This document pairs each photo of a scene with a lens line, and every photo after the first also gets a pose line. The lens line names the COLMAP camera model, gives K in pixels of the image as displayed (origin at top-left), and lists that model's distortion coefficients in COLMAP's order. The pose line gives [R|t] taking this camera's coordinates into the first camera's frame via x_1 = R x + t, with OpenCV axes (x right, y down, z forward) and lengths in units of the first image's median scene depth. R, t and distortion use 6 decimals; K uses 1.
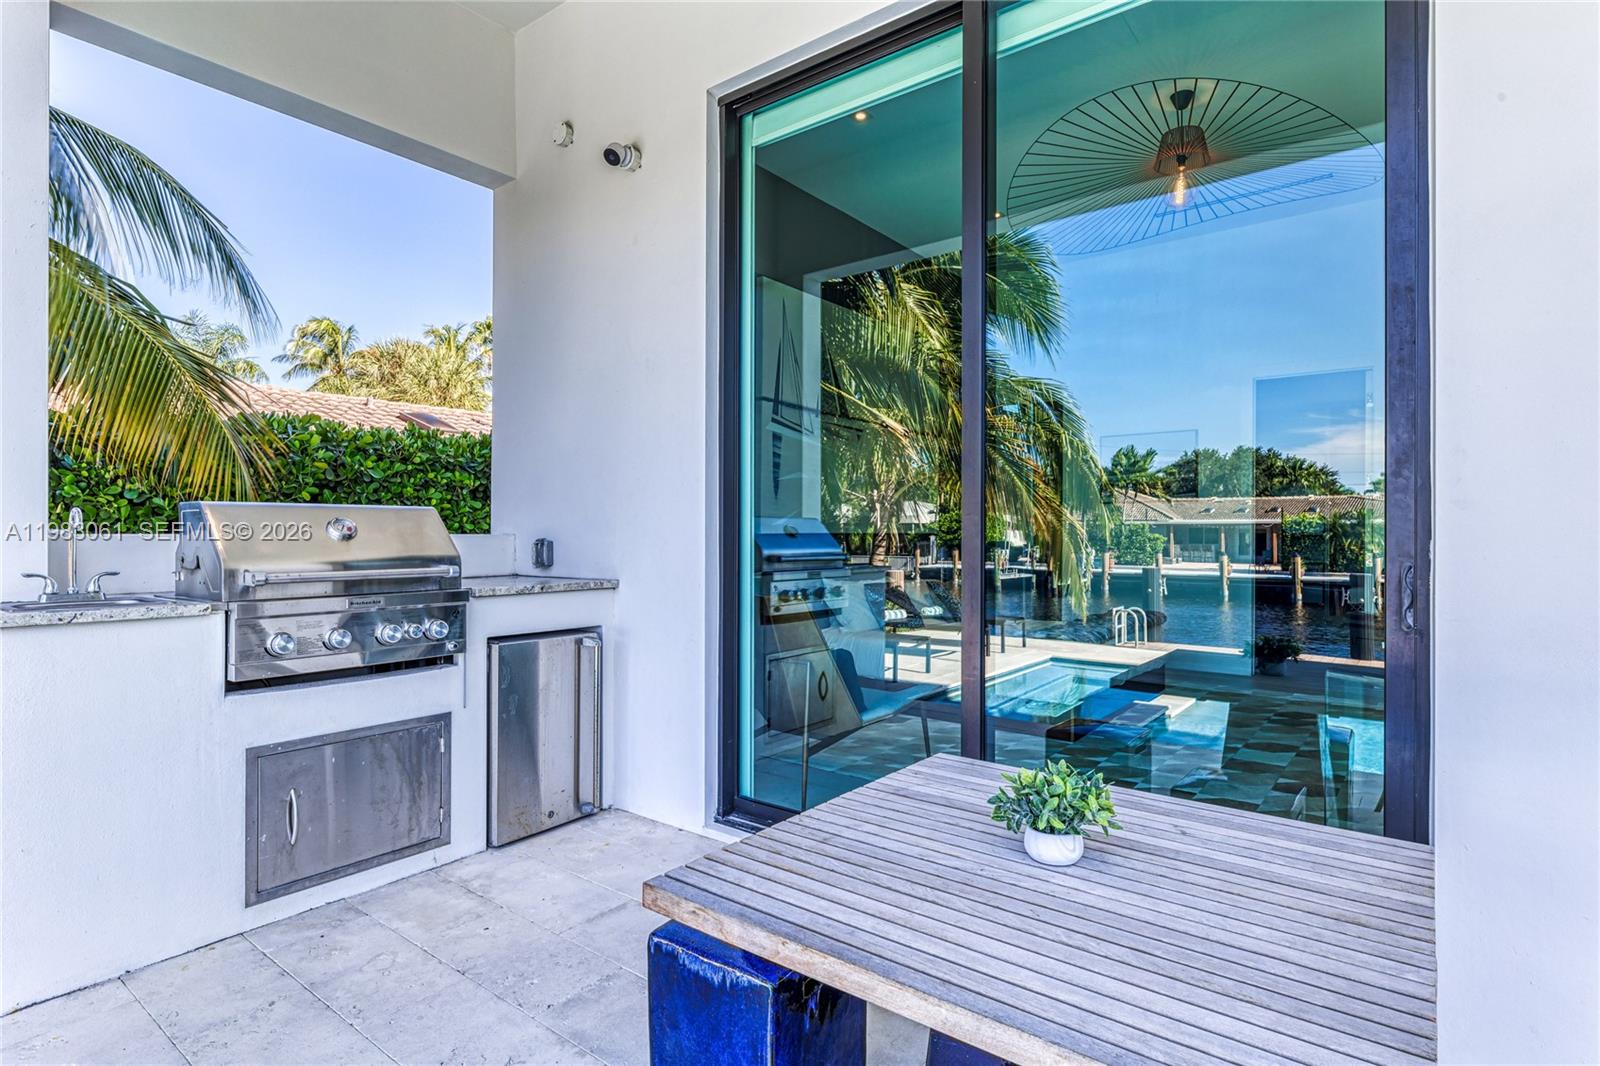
lens RADIAL K [[821.7, 0, 798.2], [0, 821.7, 533.9], [0, 0, 1]] dist [0.005623, -0.003285]
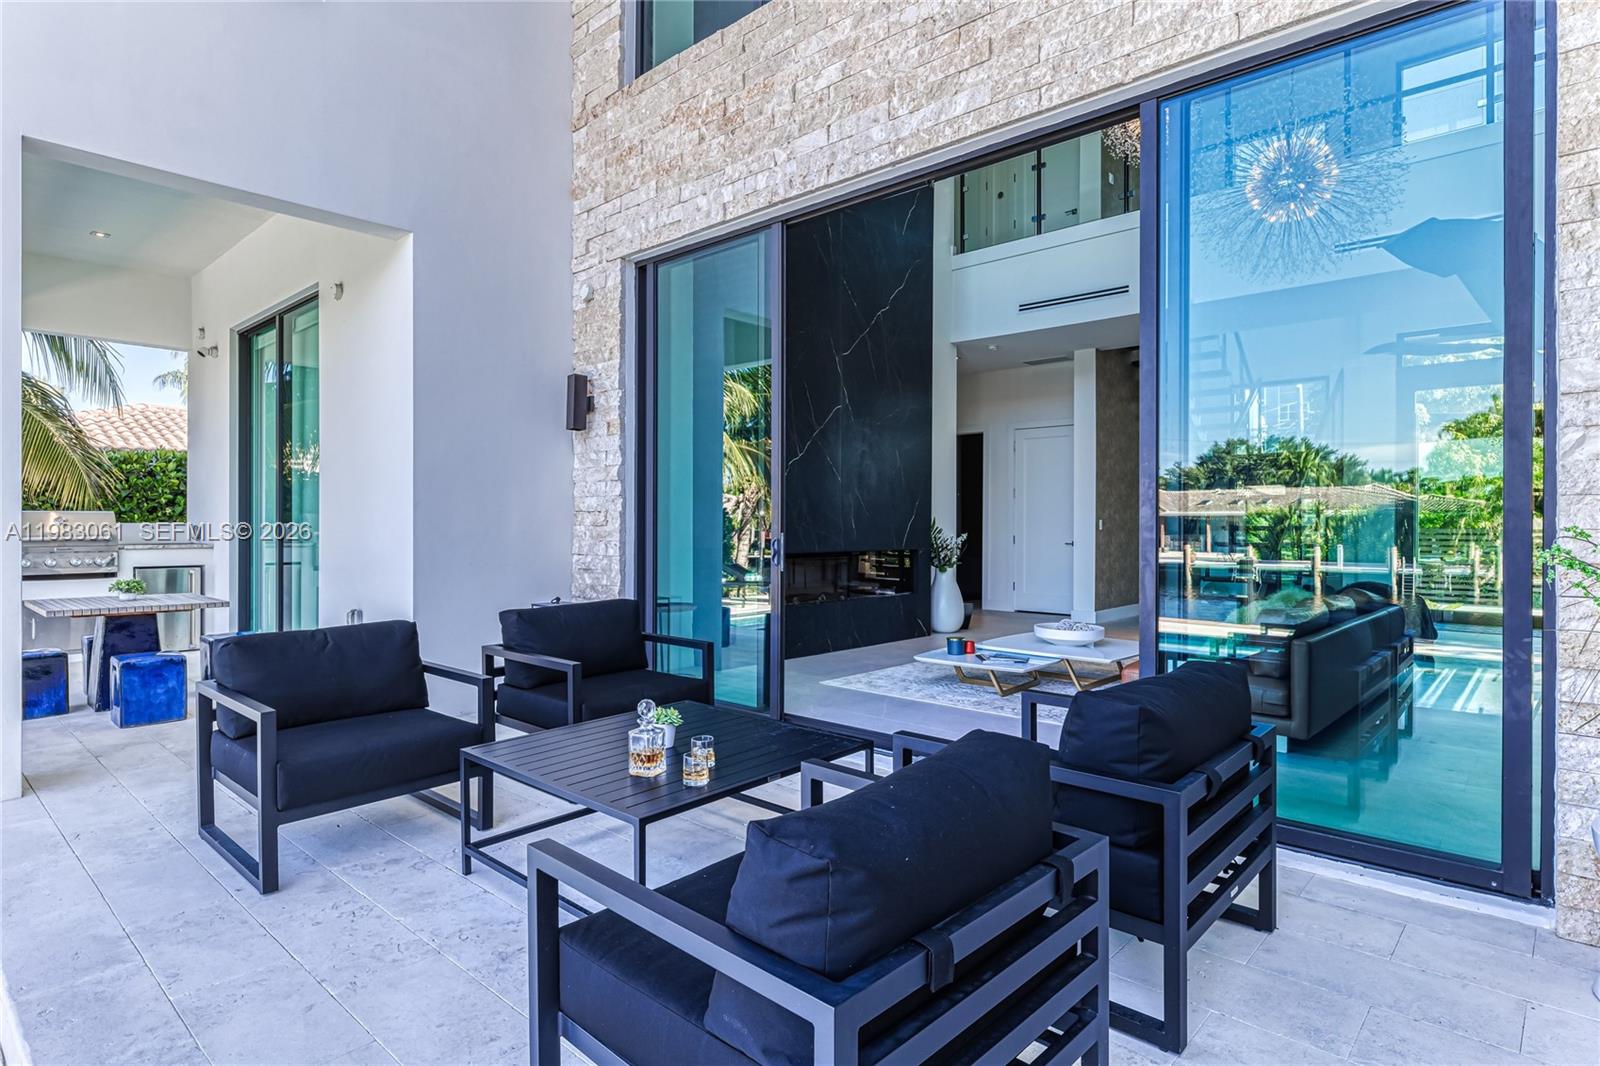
lens RADIAL K [[821.7, 0, 811.1], [0, 821.7, 530.0], [0, 0, 1]] dist [0.005623, -0.003285]
pose [[0.998100, 0.001742, -0.061598, 1.604386], [-0.001300, 0.999973, 0.007226, 0.000859], [0.061609, -0.007132, 0.998075, -1.158336]]
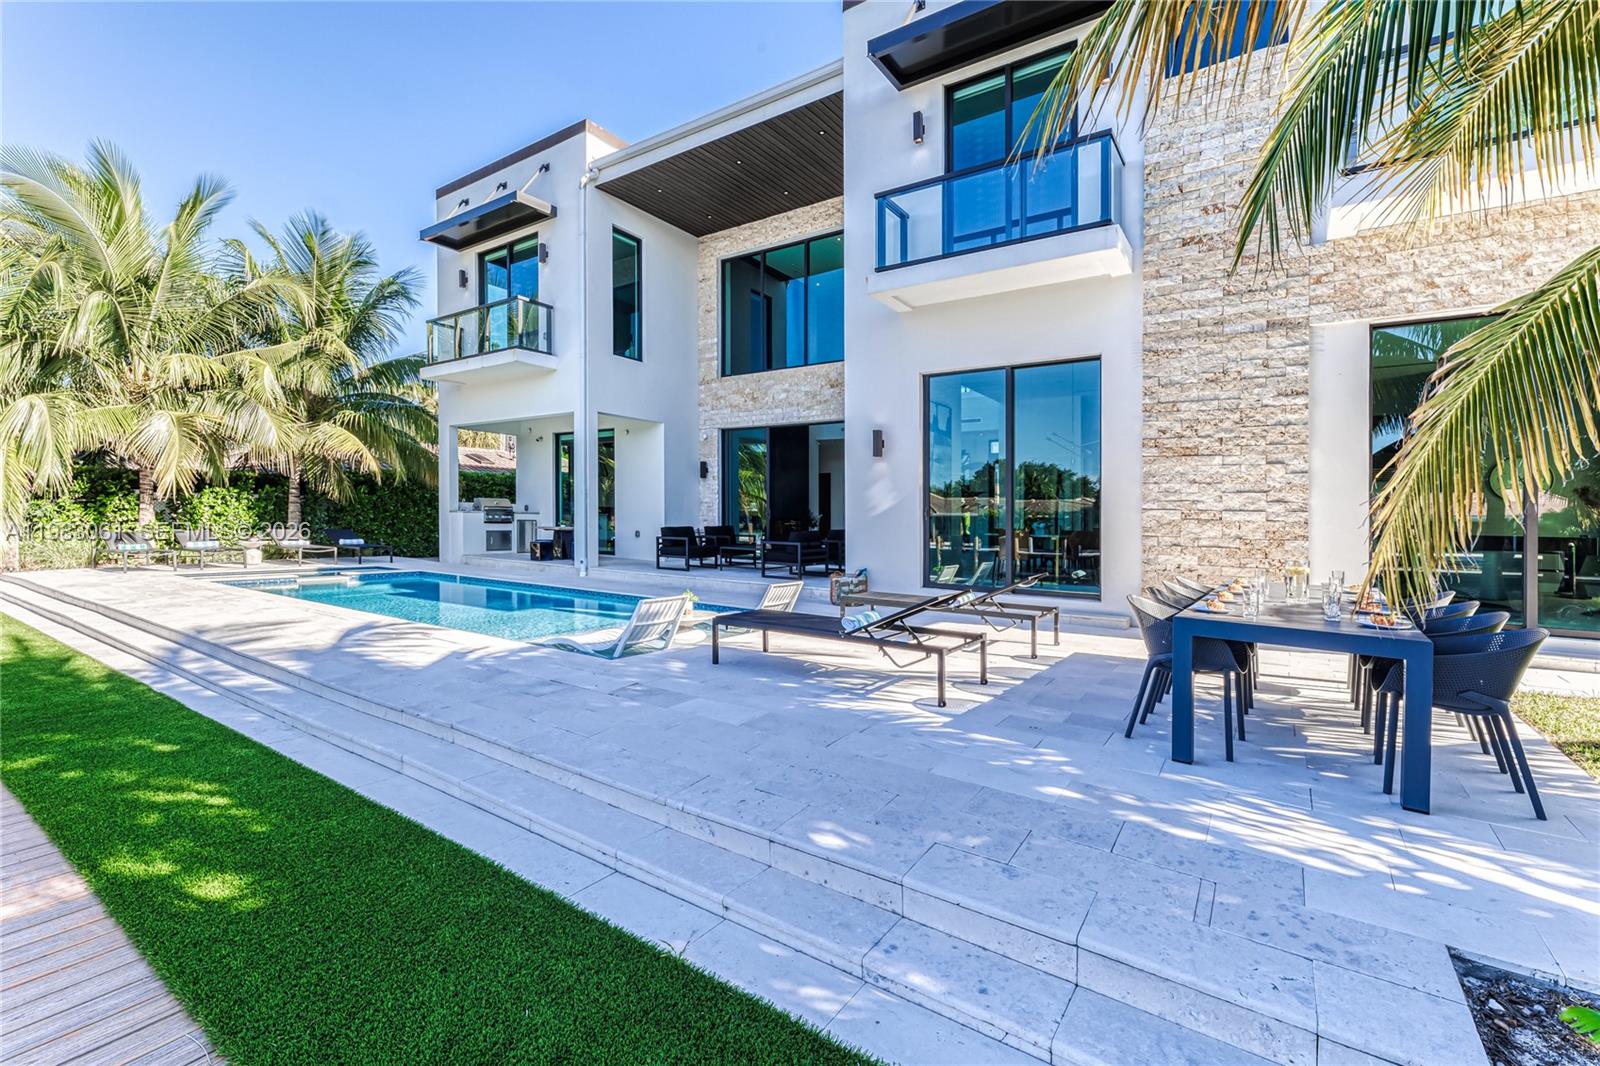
lens RADIAL K [[683.7, 0, 801.6], [0, 683.7, 548.4], [0, 0, 1]] dist [0.013414, 0.000107]
pose [[0.997568, 0.015181, 0.068025, 1.390744], [-0.018213, 0.998858, 0.044179, 0.067979], [-0.067277, -0.045311, 0.996705, -4.227368]]
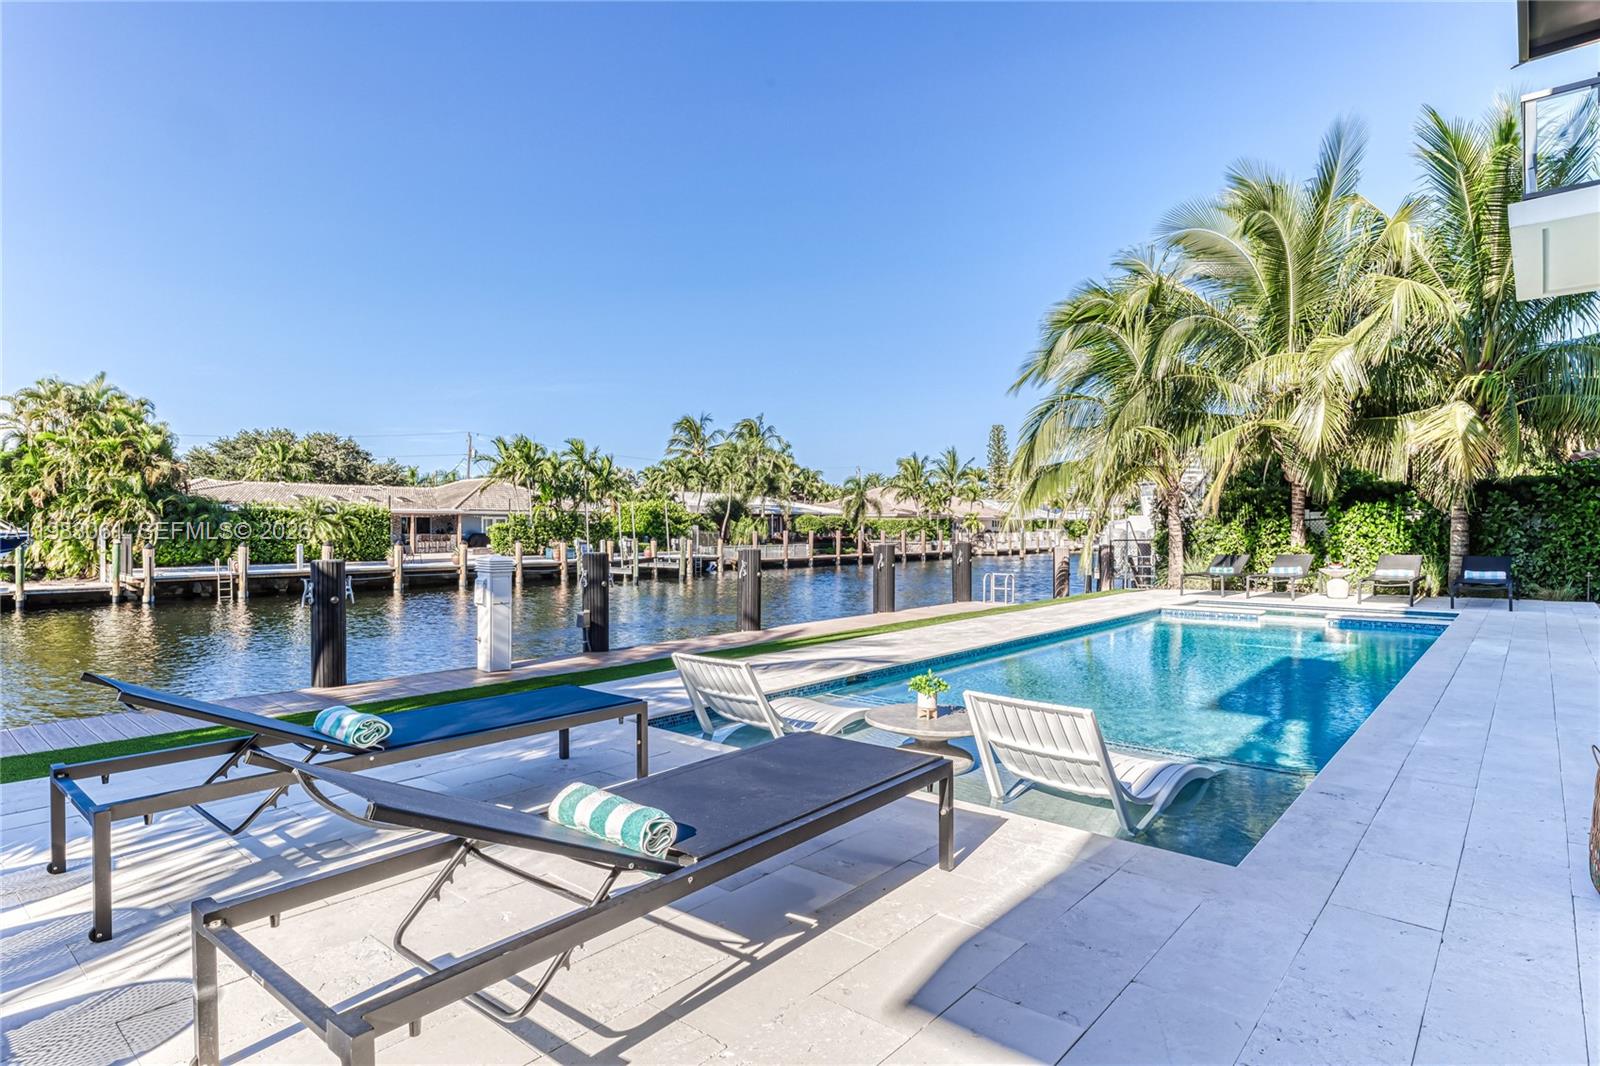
lens RADIAL K [[854.8, 0, 796.0], [0, 854.8, 535.3], [0, 0, 1]] dist [-0.001785, -0.004447]
pose [[-0.054220, 0.006939, -0.998505, 2.574352], [0.000052, 0.999976, 0.006947, 0.082138], [0.998529, 0.000324, -0.054219, -2.133080]]
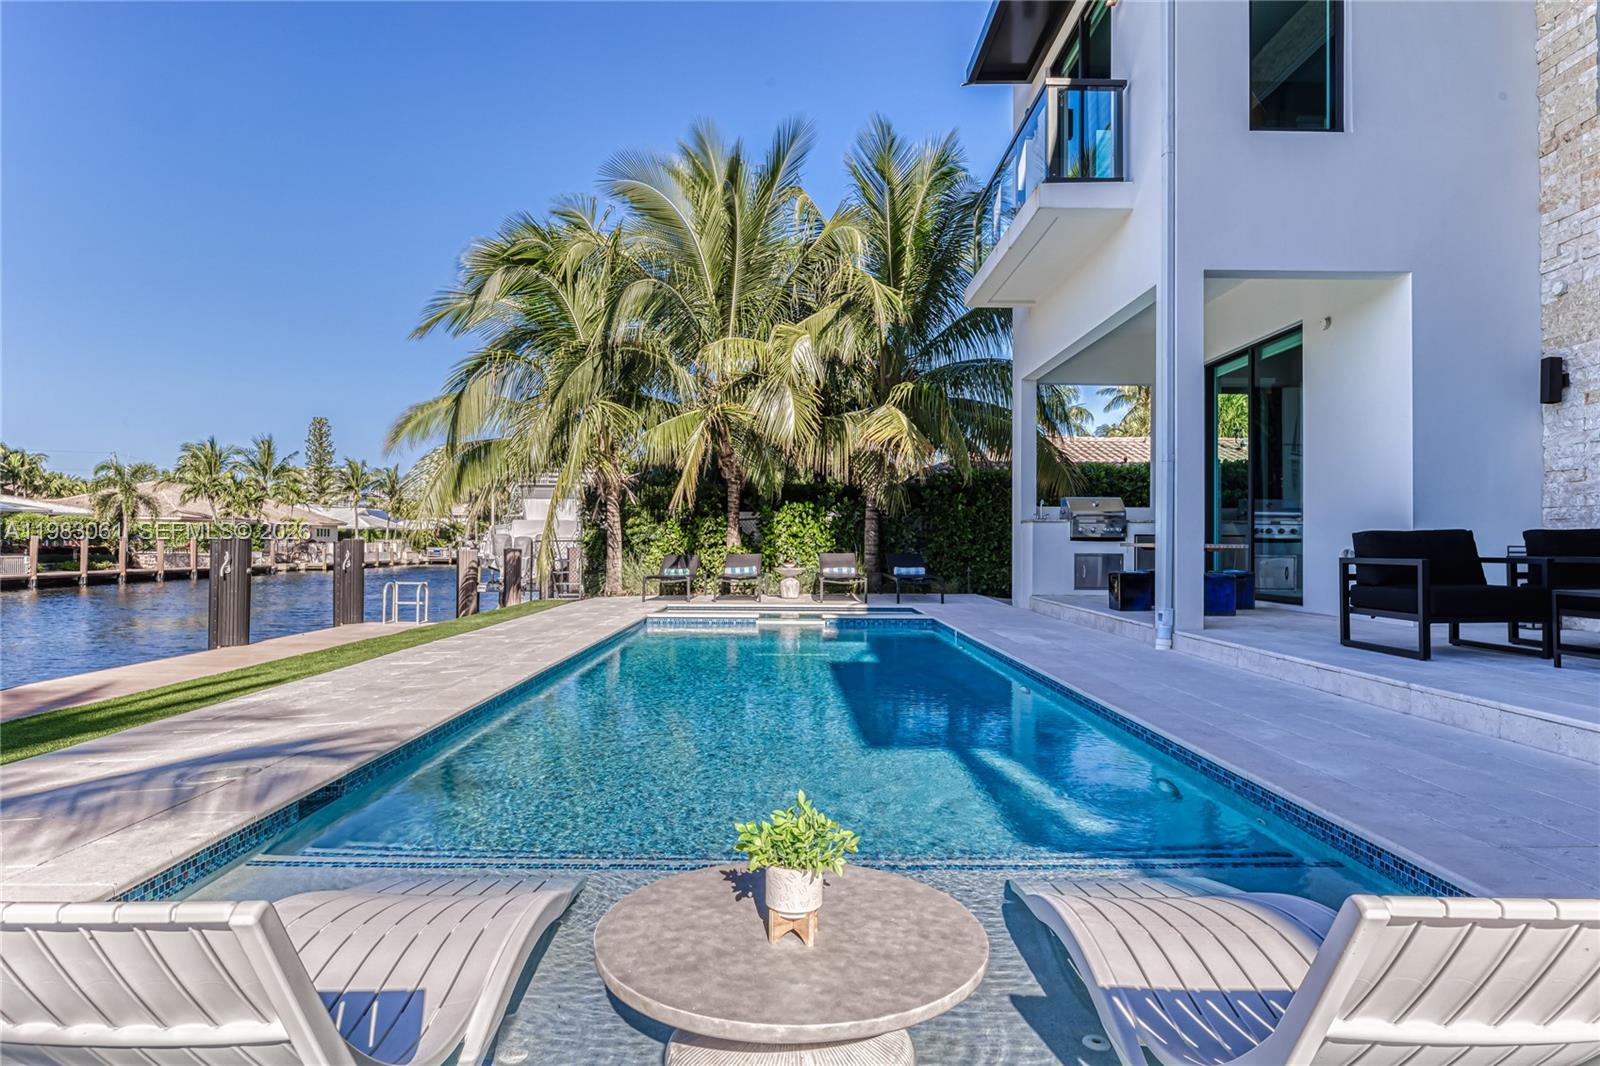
lens RADIAL K [[894.0, 0, 806.9], [0, 894.0, 532.0], [0, 0, 1]] dist [0.000024, -0.002585]
pose [[0.633251, -0.007865, -0.773907, 1.562710], [-0.006920, 0.999851, -0.015823, 0.173495], [0.773916, 0.015375, 0.633102, -2.310921]]
